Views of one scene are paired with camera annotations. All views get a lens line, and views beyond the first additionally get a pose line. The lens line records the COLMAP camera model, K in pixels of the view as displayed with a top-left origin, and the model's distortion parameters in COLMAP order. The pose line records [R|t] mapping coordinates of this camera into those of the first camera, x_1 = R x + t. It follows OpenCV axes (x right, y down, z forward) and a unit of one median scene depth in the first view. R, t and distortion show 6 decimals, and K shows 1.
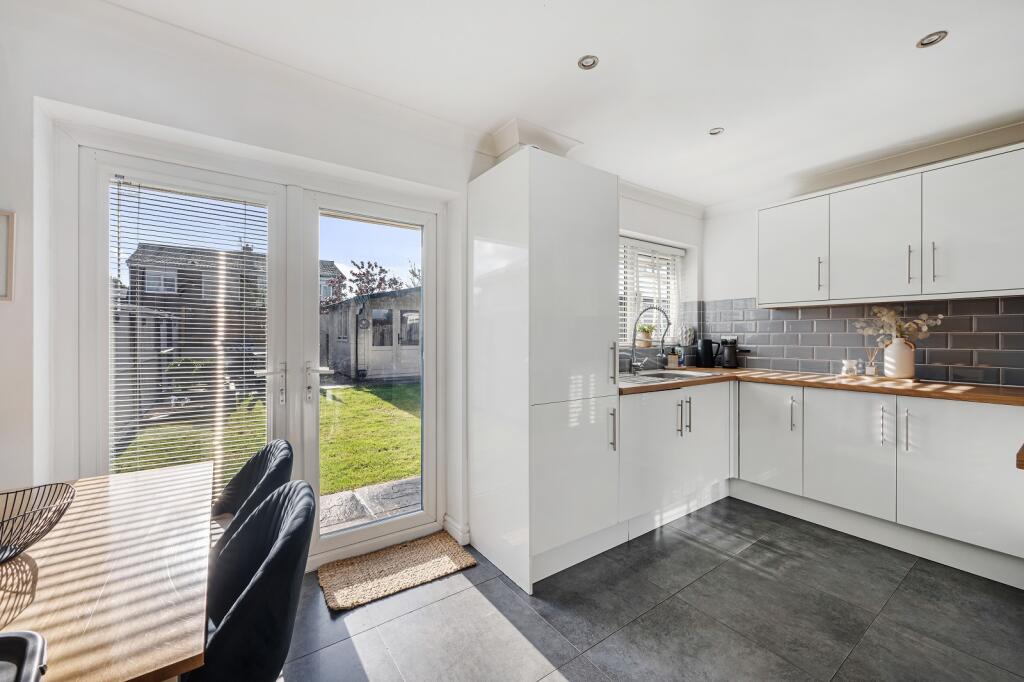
lens RADIAL K [[404.4, 0, 513.6], [0, 404.4, 336.5], [0, 0, 1]] dist [0.014367, 0.000078]
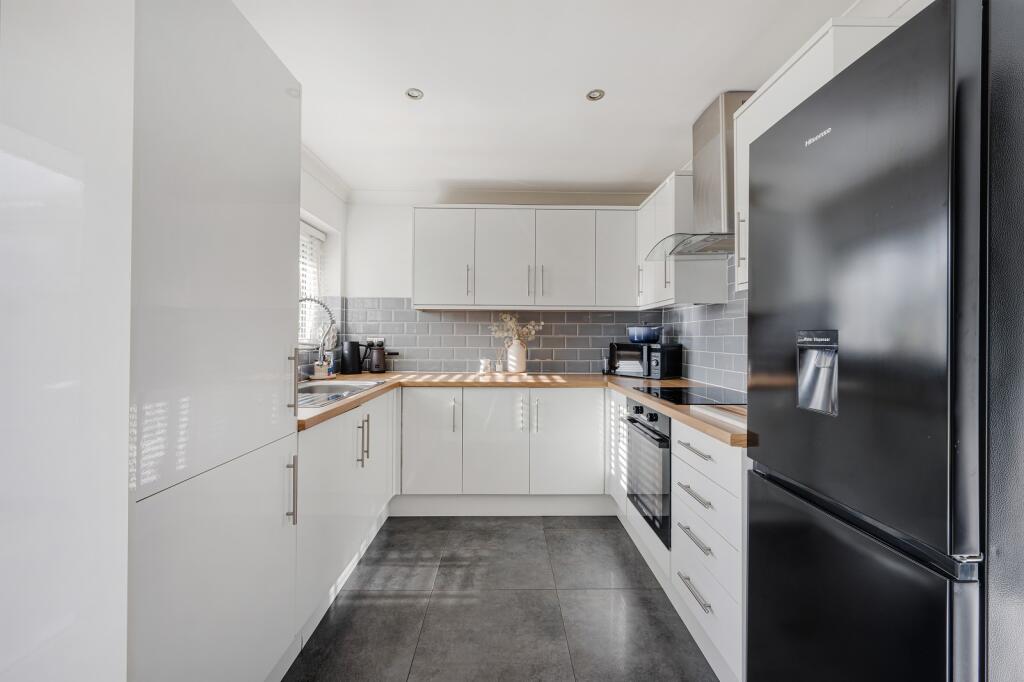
lens RADIAL K [[404.4, 0, 513.6], [0, 404.4, 336.5], [0, 0, 1]] dist [0.014367, 0.000078]
pose [[0.568263, 0.004762, 0.822833, -0.060097], [-0.003271, 0.999988, -0.003528, -0.002032], [-0.822841, -0.000687, 0.568272, 0.313341]]
